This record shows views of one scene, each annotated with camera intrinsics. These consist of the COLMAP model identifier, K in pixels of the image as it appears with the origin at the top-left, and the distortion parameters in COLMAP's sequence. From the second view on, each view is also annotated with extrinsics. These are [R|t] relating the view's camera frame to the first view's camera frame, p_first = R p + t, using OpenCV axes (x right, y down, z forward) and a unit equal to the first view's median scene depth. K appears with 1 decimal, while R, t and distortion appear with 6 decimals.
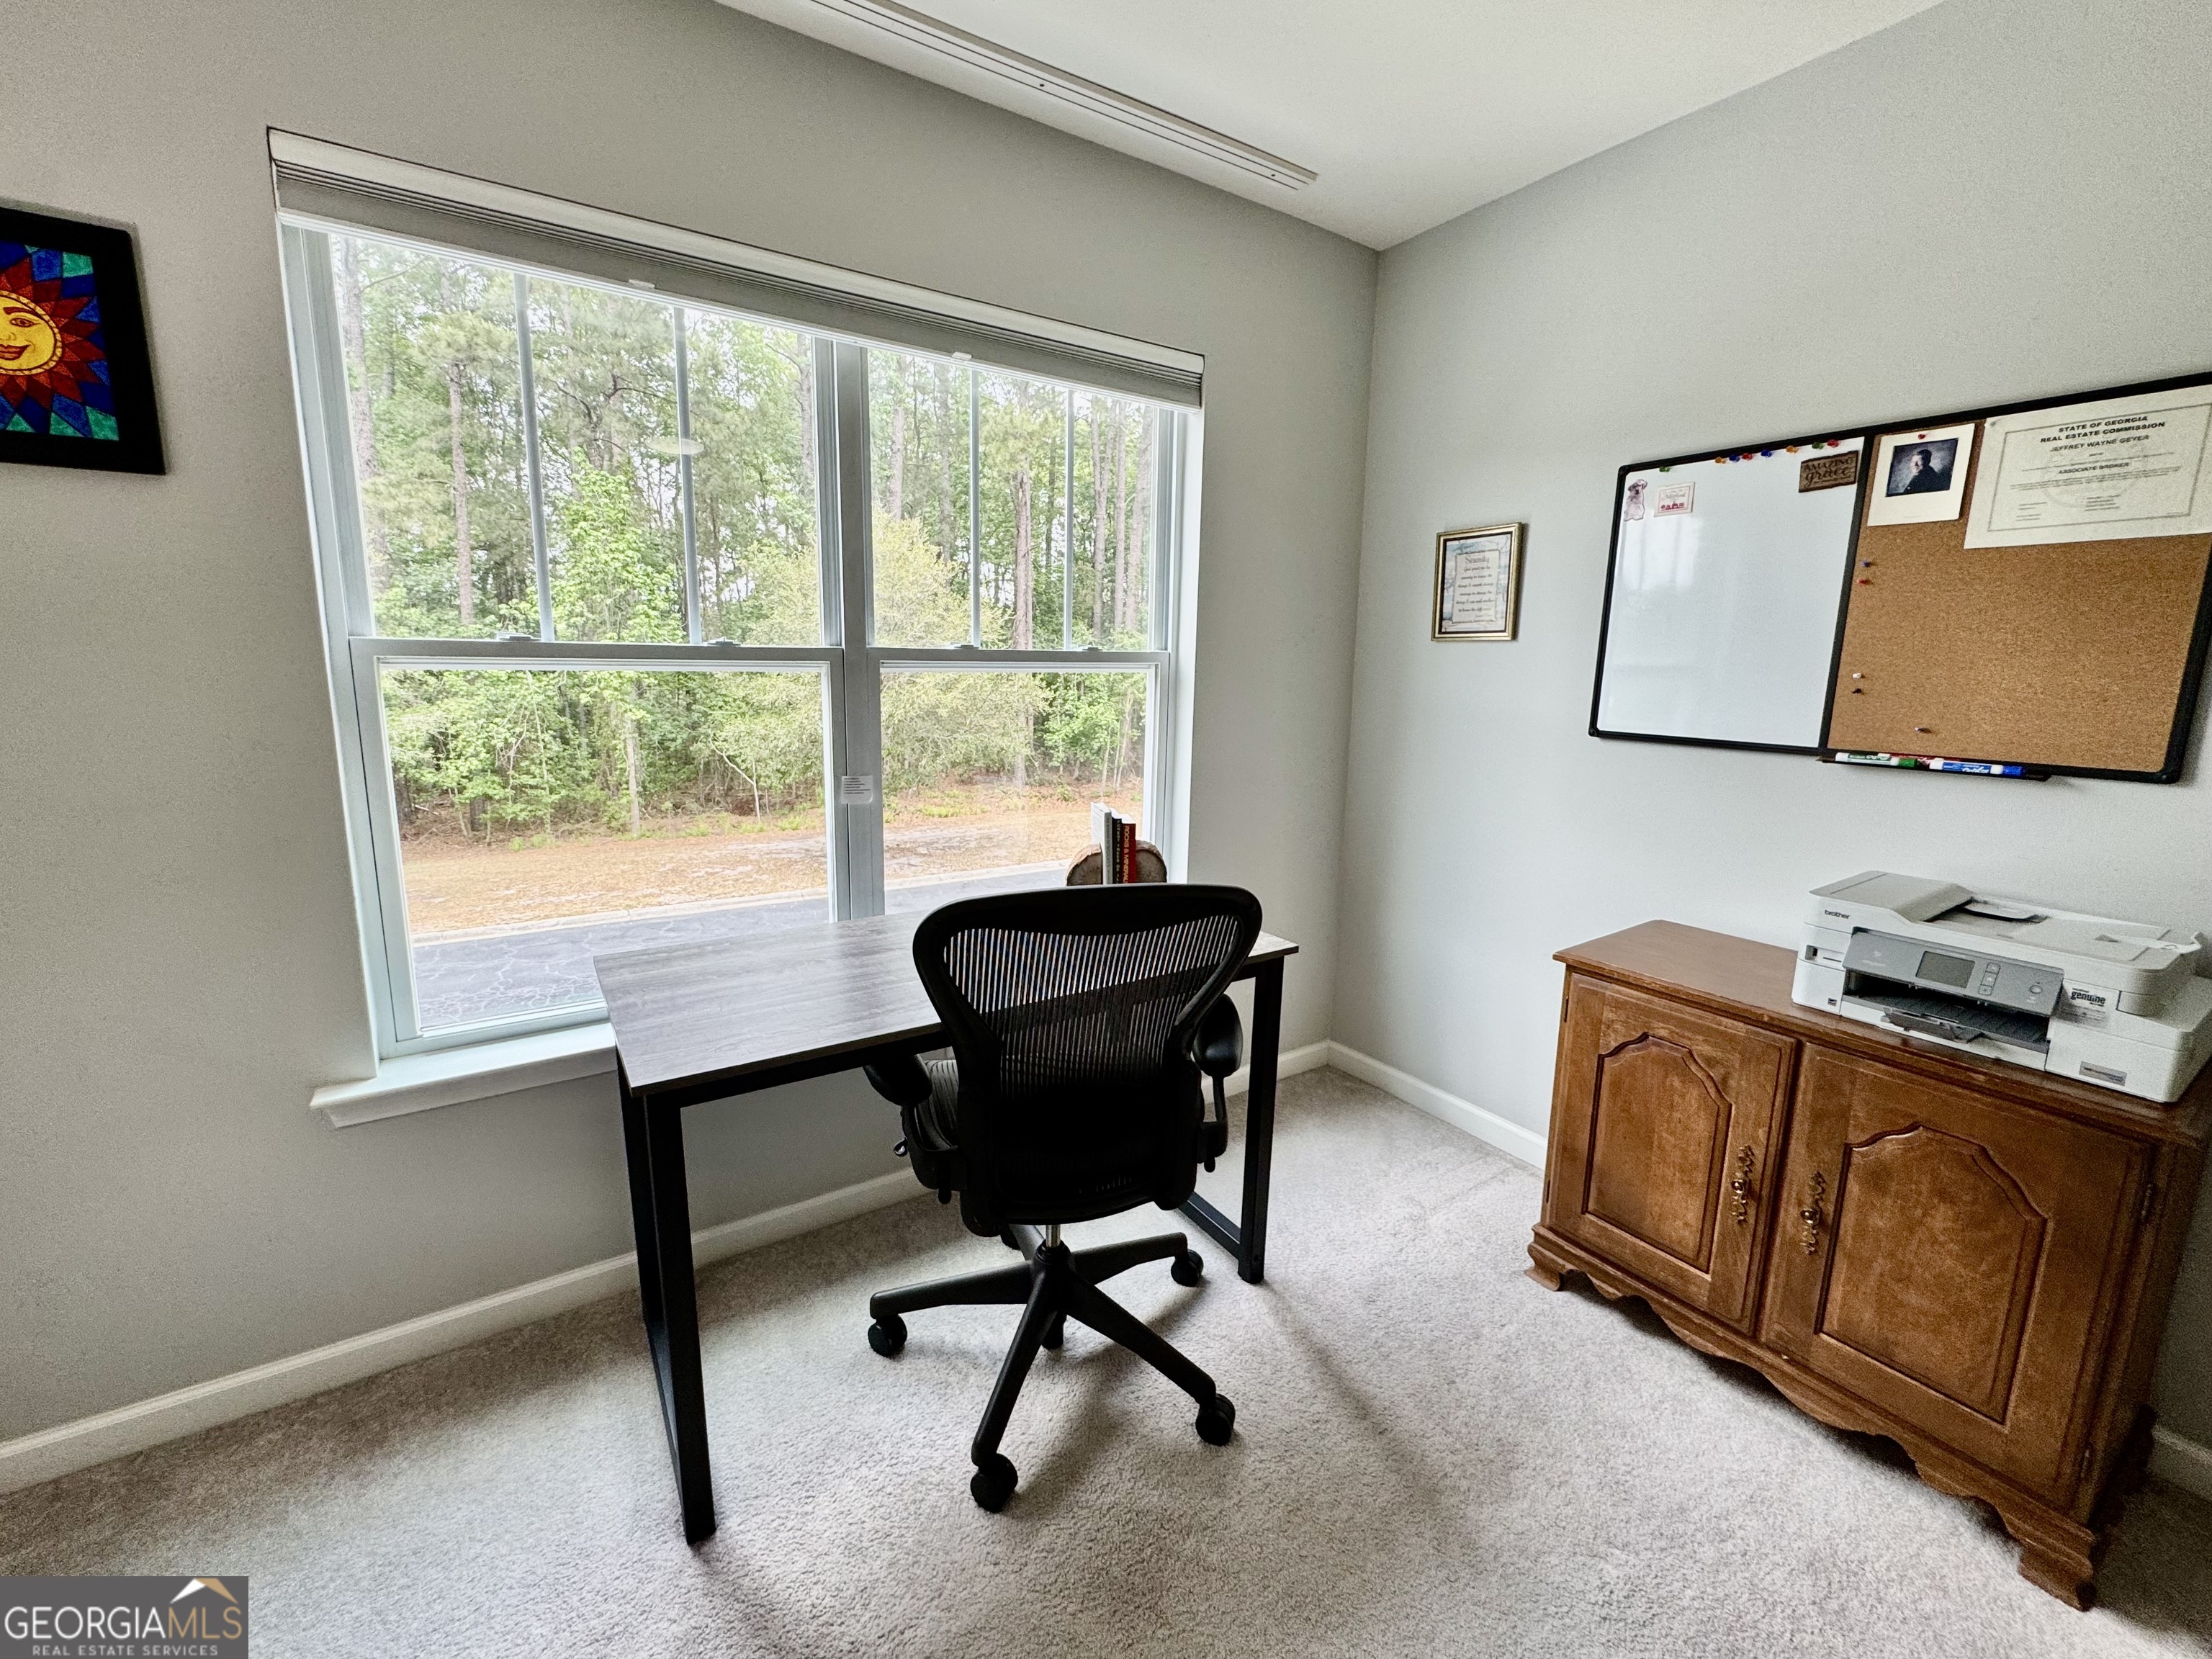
lens RADIAL K [[906.1, 0, 1104.3], [0, 906.1, 811.2], [0, 0, 1]] dist [-0.003740, -0.000441]
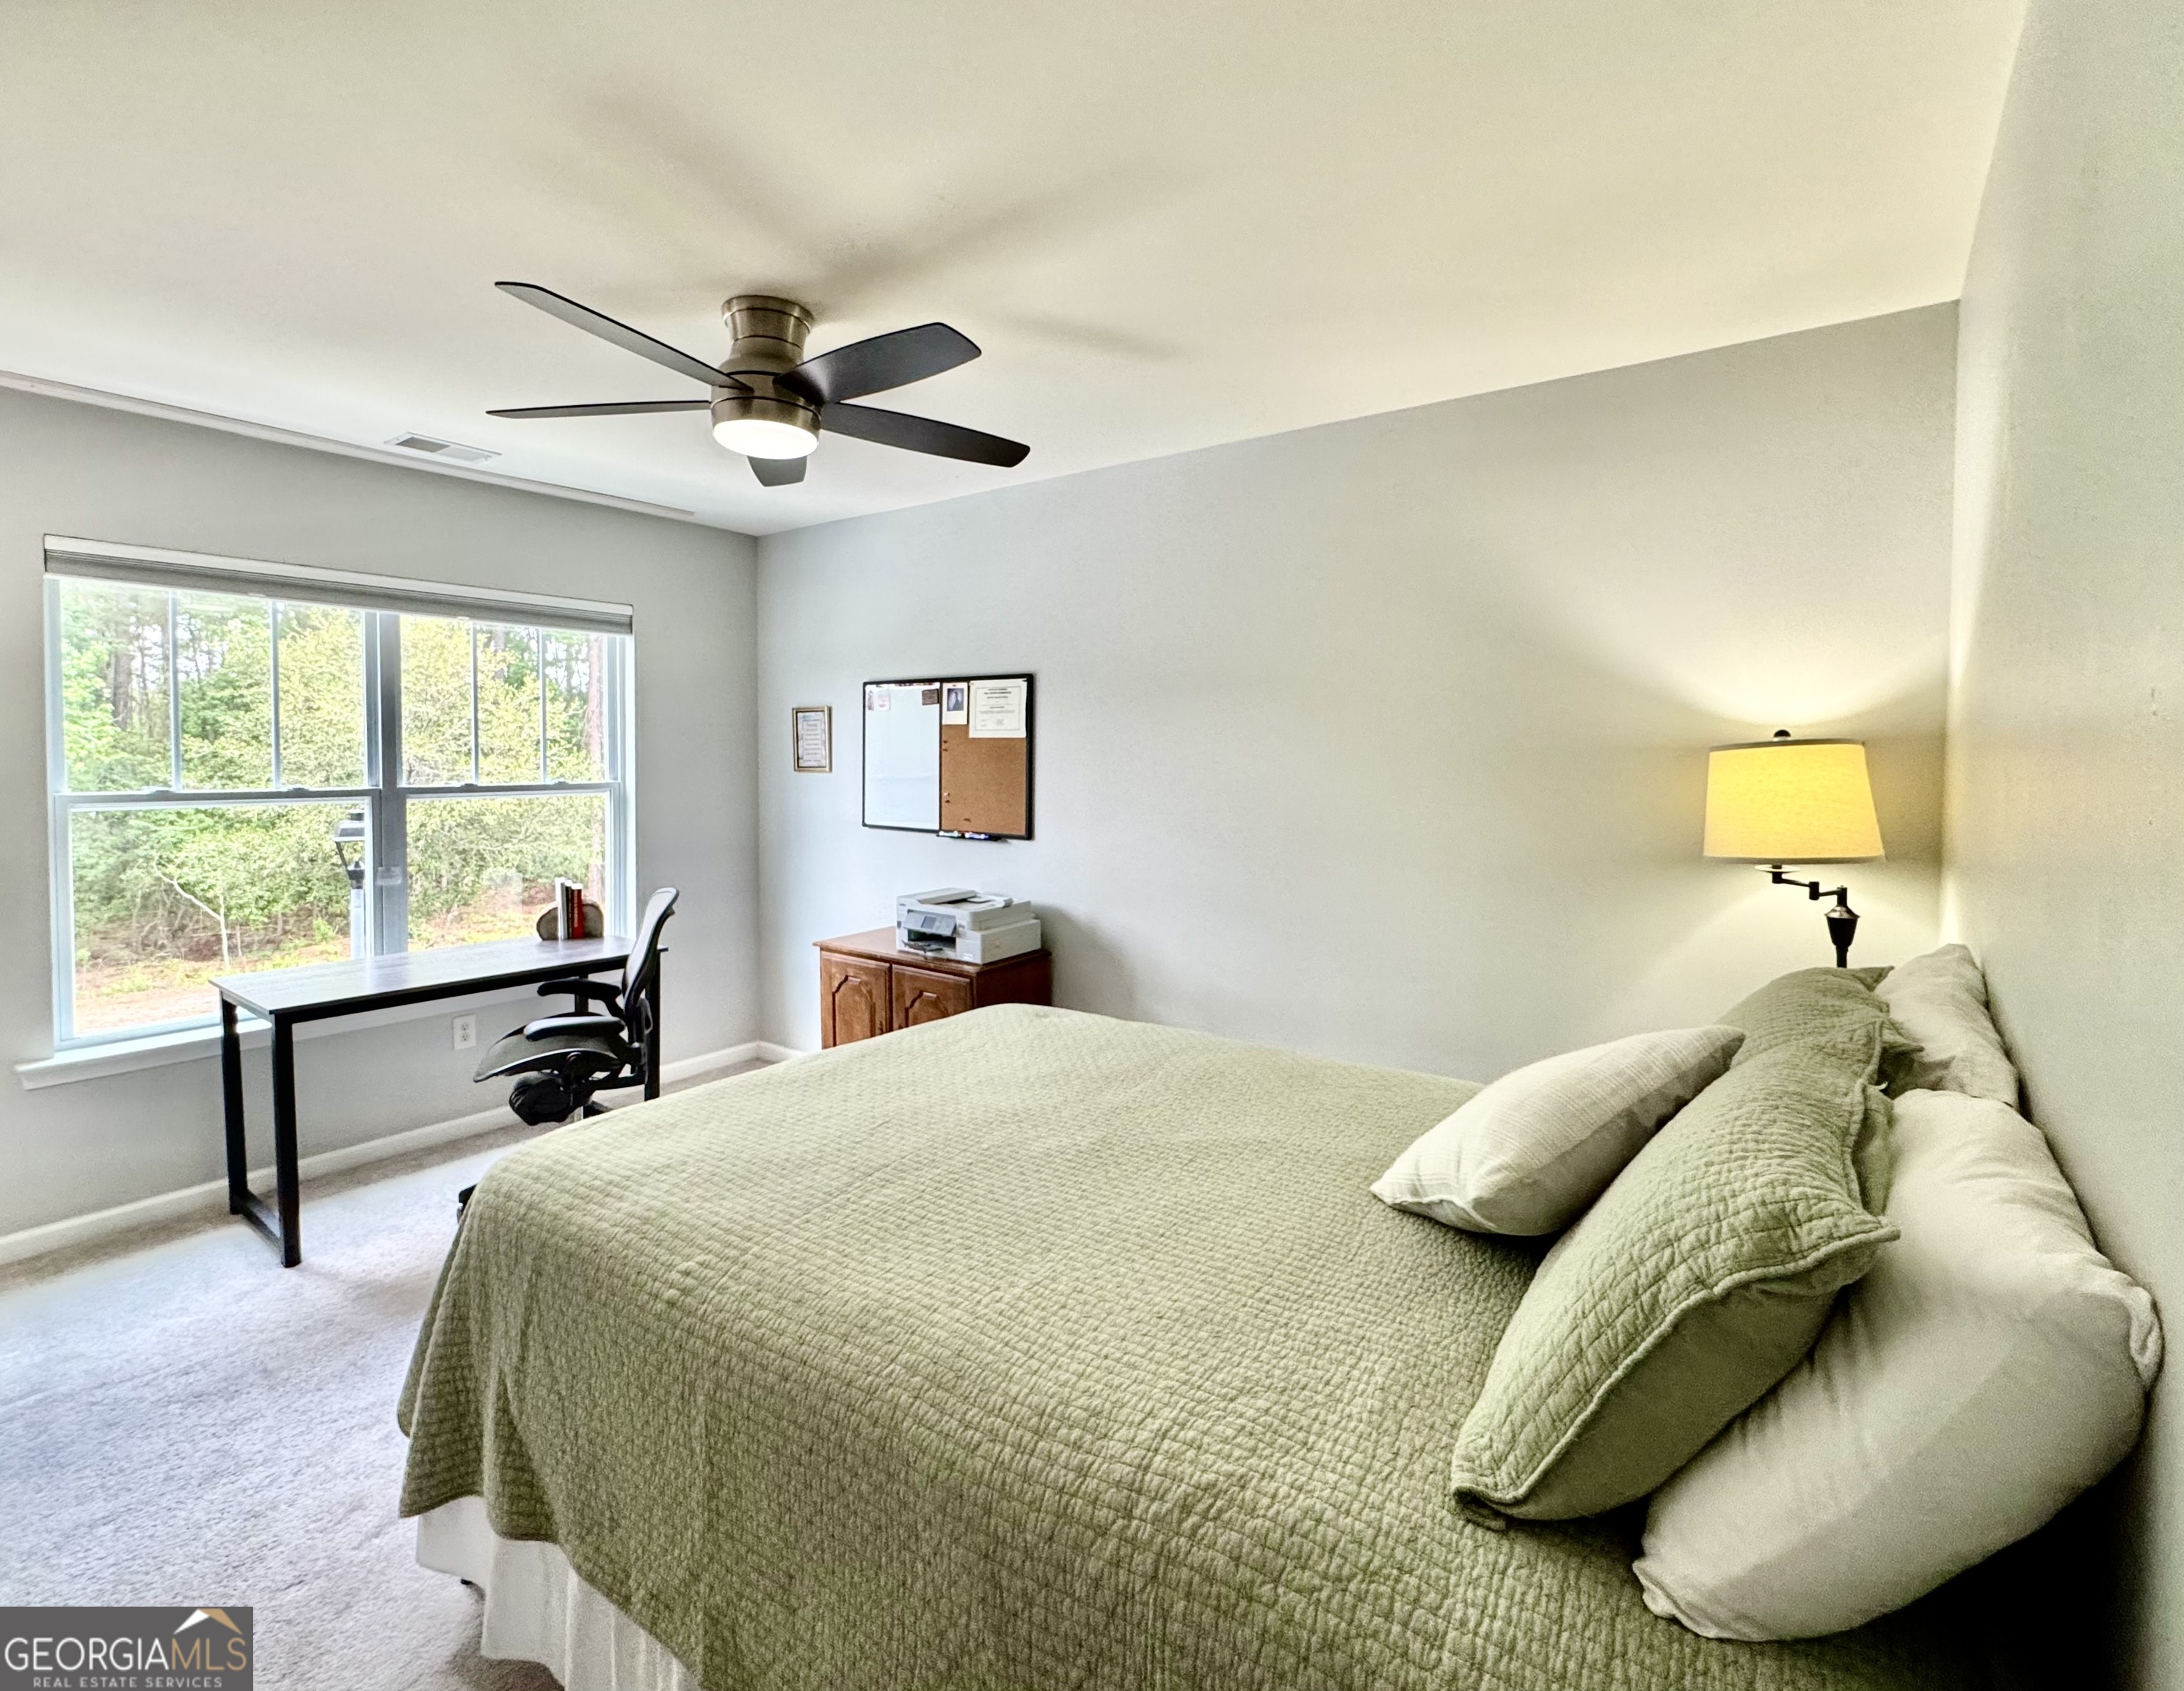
lens RADIAL K [[1080.2, 0, 1085.9], [0, 1080.2, 791.4], [0, 0, 1]] dist [-0.002392, 0.000290]
pose [[0.949155, -0.022819, 0.313980, 0.304739], [0.061109, 0.991753, -0.112657, 0.121150], [-0.308820, 0.126116, 0.942722, -1.216177]]
